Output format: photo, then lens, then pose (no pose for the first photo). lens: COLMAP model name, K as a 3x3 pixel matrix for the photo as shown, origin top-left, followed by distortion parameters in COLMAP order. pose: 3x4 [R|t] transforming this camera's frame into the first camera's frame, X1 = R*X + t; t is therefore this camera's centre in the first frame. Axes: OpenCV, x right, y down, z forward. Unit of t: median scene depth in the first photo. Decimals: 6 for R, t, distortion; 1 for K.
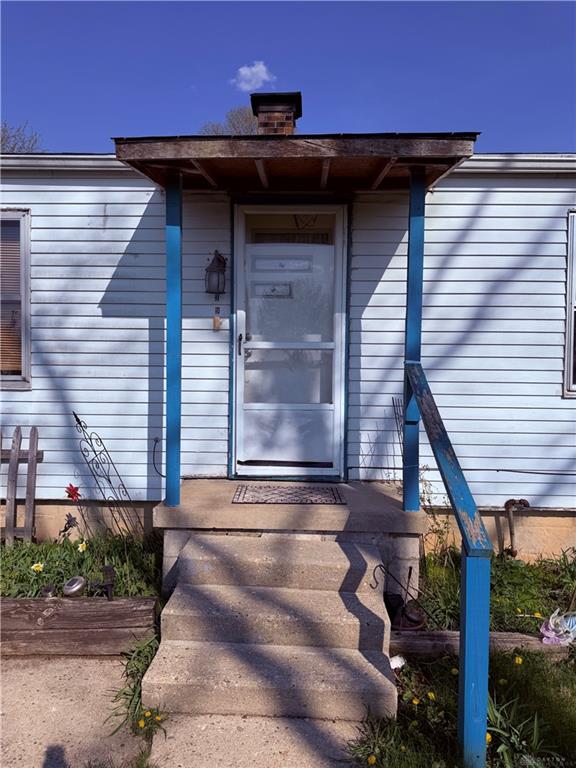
lens RADIAL K [[555.3, 0, 283.5], [0, 555.3, 388.6], [0, 0, 1]] dist [0.010053, -0.017282]
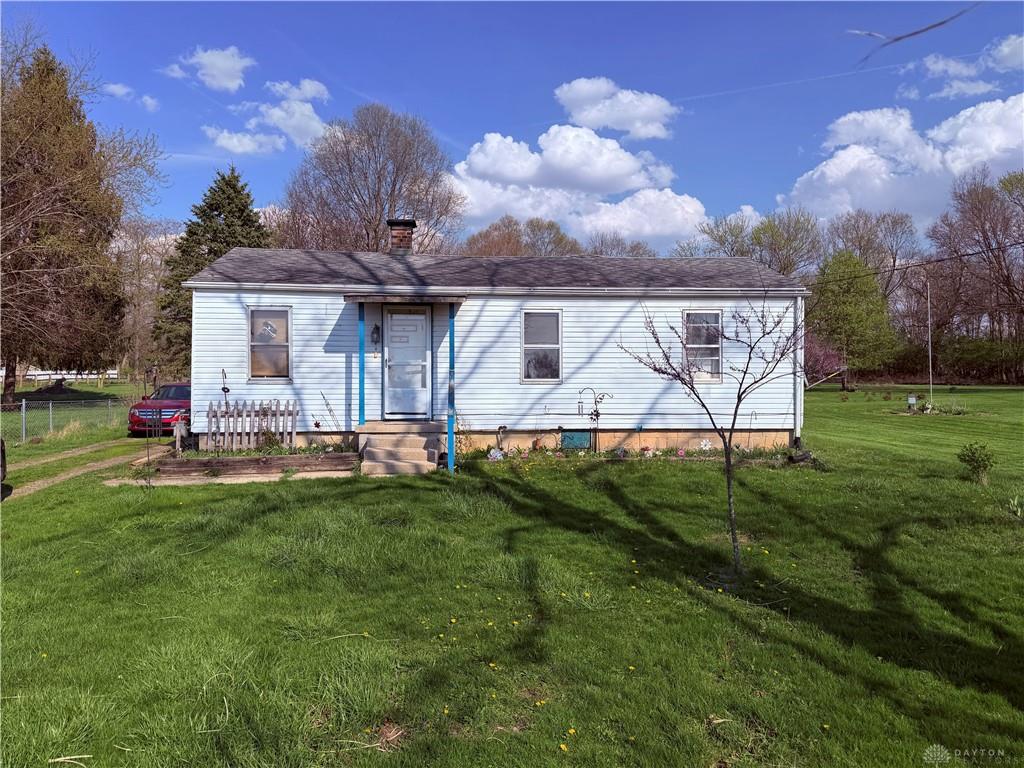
lens RADIAL K [[740.4, 0, 519.5], [0, 740.4, 382.0], [0, 0, 1]] dist [0.010053, -0.017282]
pose [[0.991371, -0.012796, 0.130459, 0.072174], [0.017522, 0.999229, -0.035141, 0.119884], [-0.129909, 0.037123, 0.990831, -2.195572]]
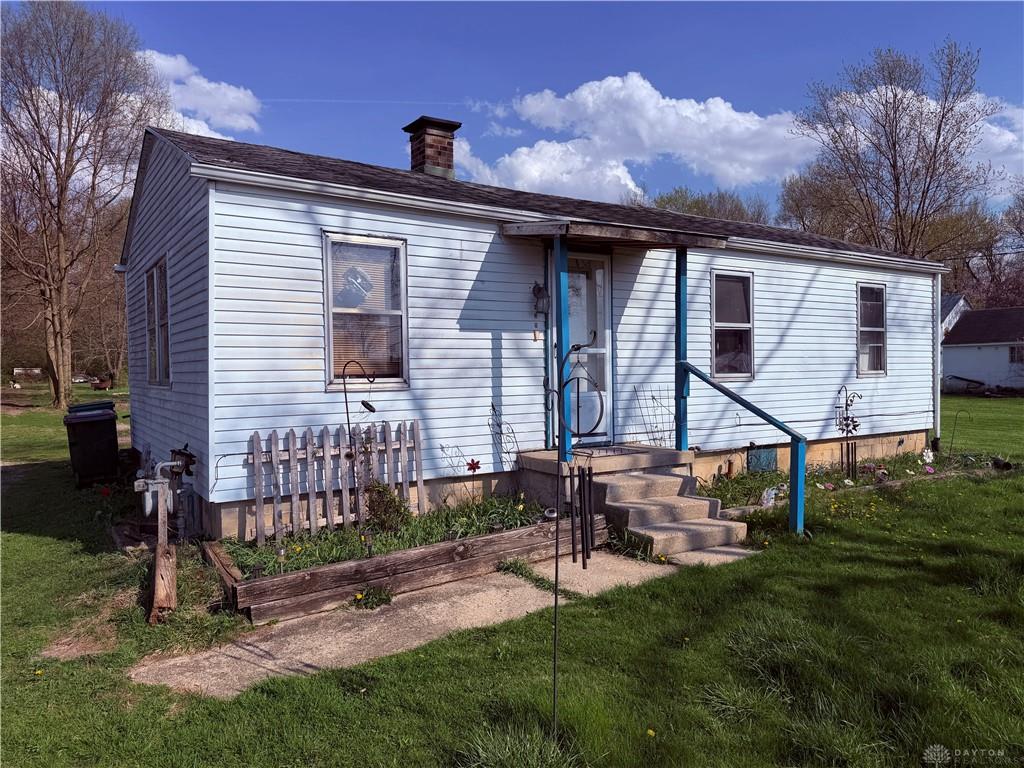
lens RADIAL K [[740.4, 0, 505.9], [0, 740.4, 385.8], [0, 0, 1]] dist [0.010053, -0.017282]
pose [[0.819380, -0.035007, 0.572181, -1.220755], [0.043597, 0.999048, -0.001308, 0.004739], [-0.571591, 0.026017, 0.820126, -0.431799]]
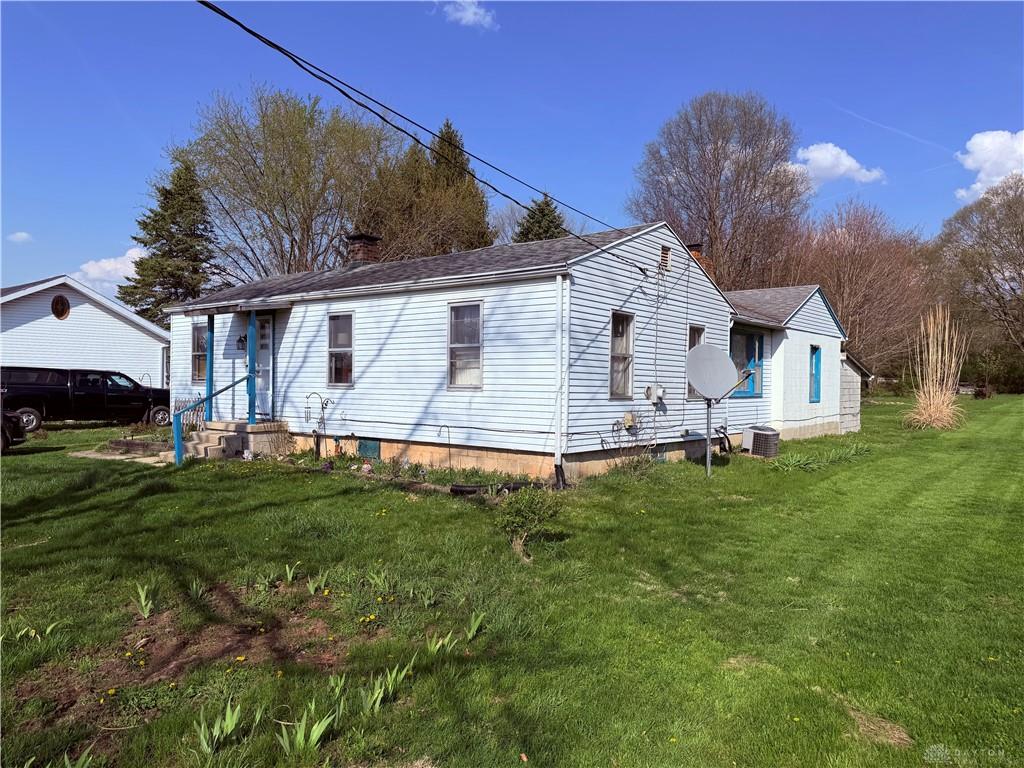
lens RADIAL K [[740.4, 0, 511.8], [0, 740.4, 388.2], [0, 0, 1]] dist [0.010053, -0.017282]
pose [[0.810227, -0.001195, -0.586115, 3.010498], [-0.024690, 0.999041, -0.036167, 0.111786], [0.585596, 0.043775, 0.809421, -1.129159]]
